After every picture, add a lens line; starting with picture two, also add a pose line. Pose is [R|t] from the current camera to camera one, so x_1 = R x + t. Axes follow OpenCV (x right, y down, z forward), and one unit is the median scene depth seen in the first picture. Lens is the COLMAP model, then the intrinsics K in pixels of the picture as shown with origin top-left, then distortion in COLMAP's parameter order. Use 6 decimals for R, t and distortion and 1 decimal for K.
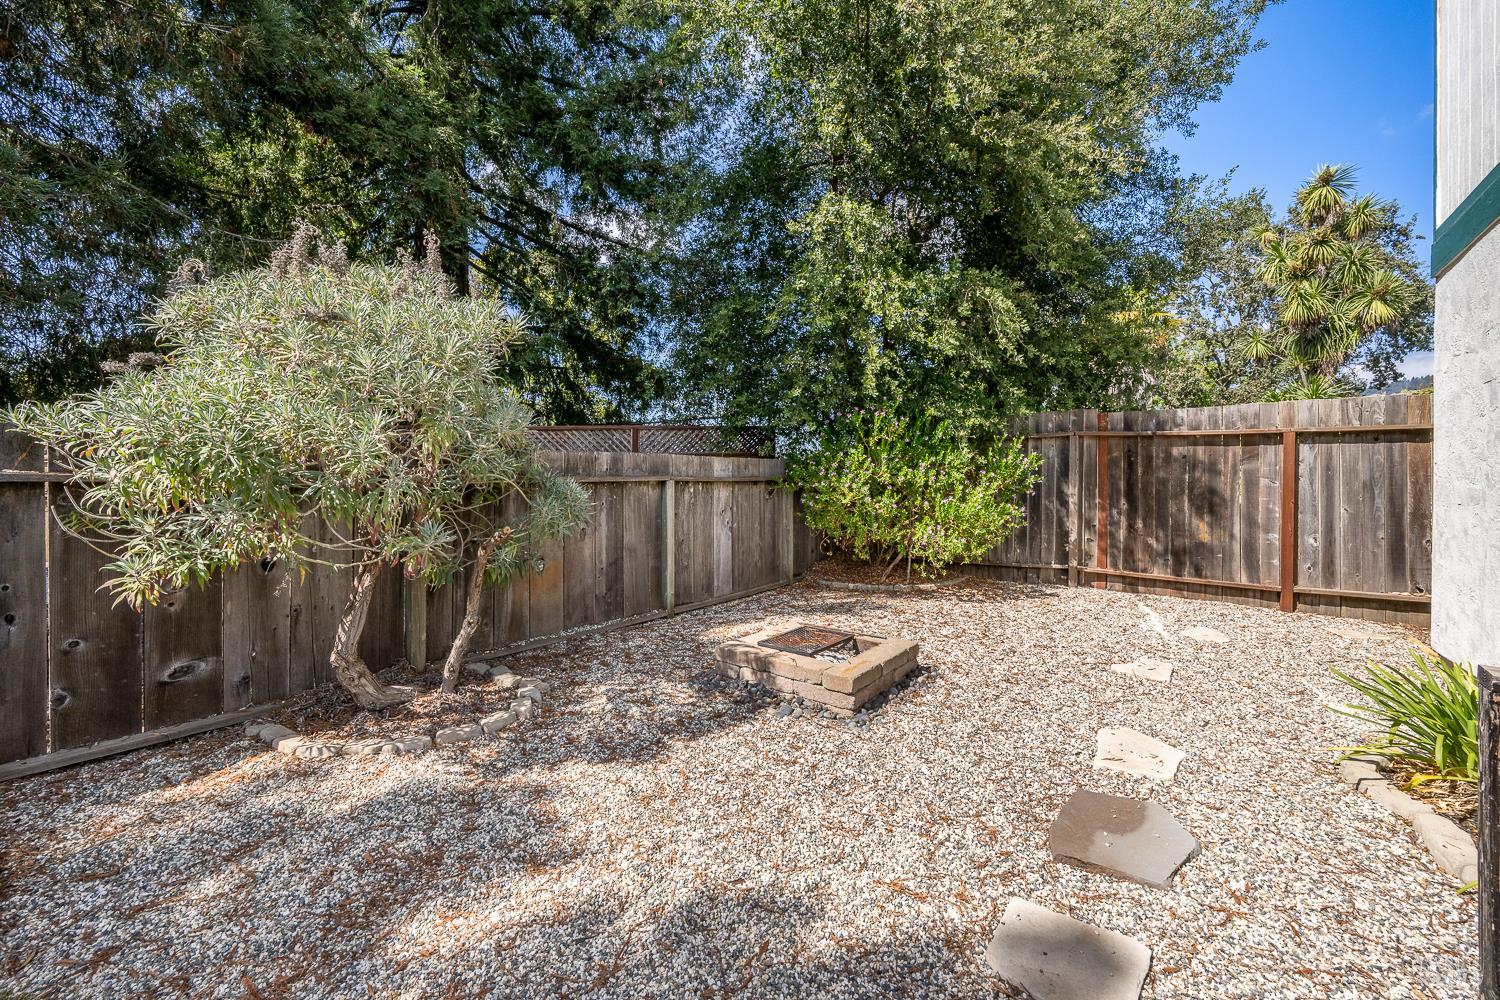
lens RADIAL K [[598.1, 0, 739.5], [0, 598.1, 472.5], [0, 0, 1]] dist [0.001183, 0.000286]
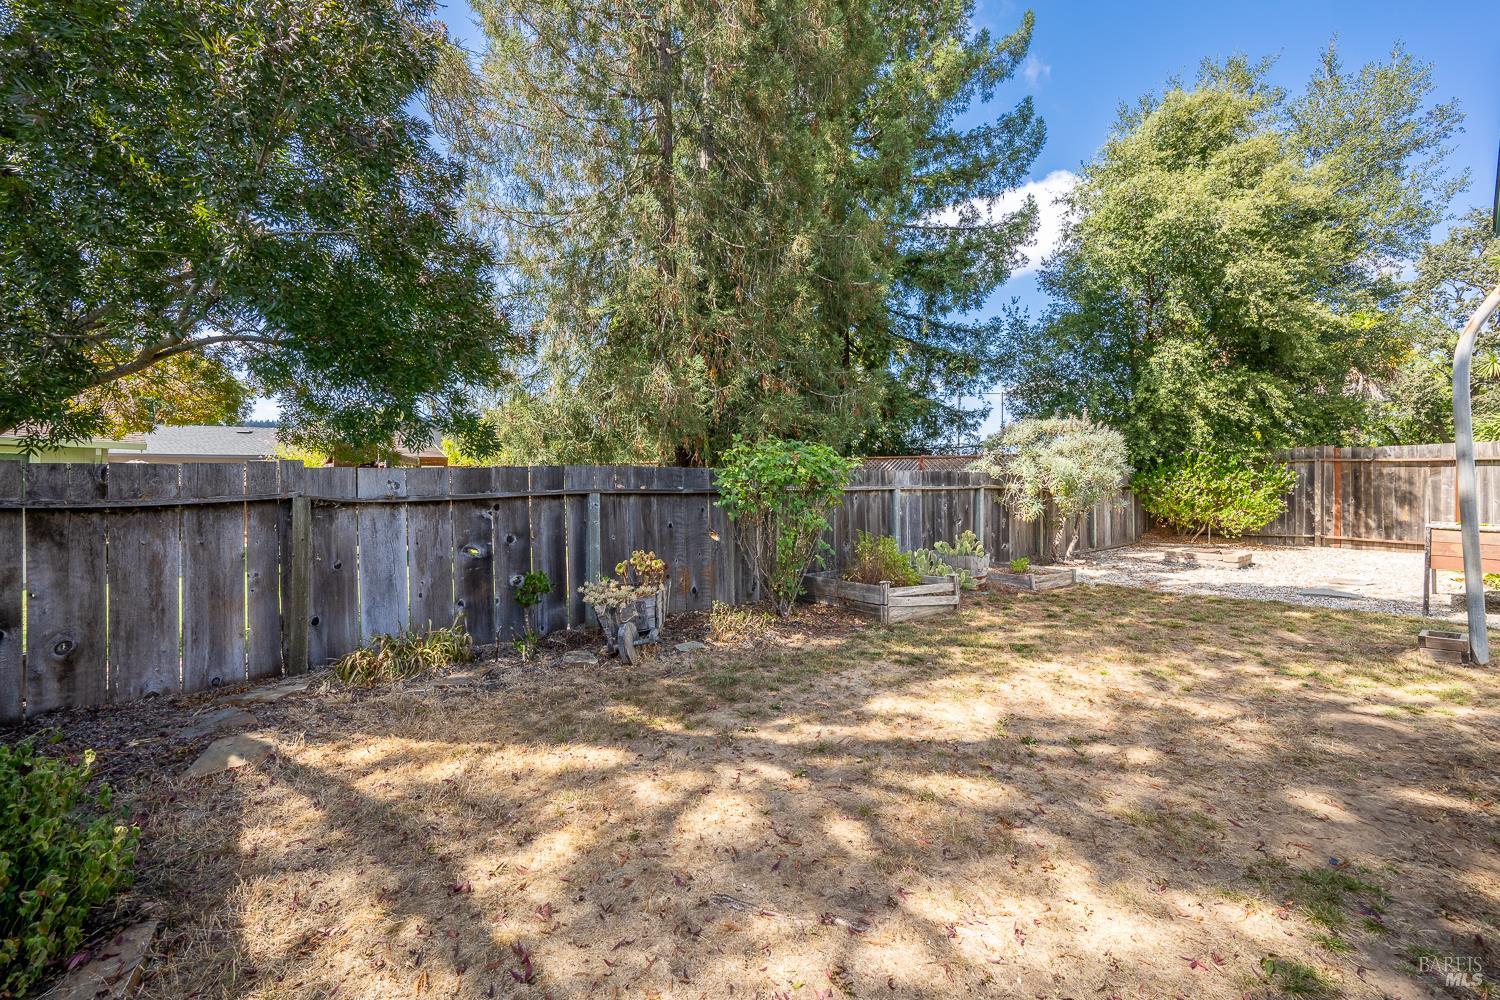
lens RADIAL K [[598.1, 0, 751.6], [0, 598.1, 485.8], [0, 0, 1]] dist [0.001183, 0.000286]
pose [[0.977449, -0.003343, -0.211145, -0.740118], [0.004640, 0.999973, 0.005648, -0.007605], [0.211121, -0.006500, 0.977438, -1.138578]]
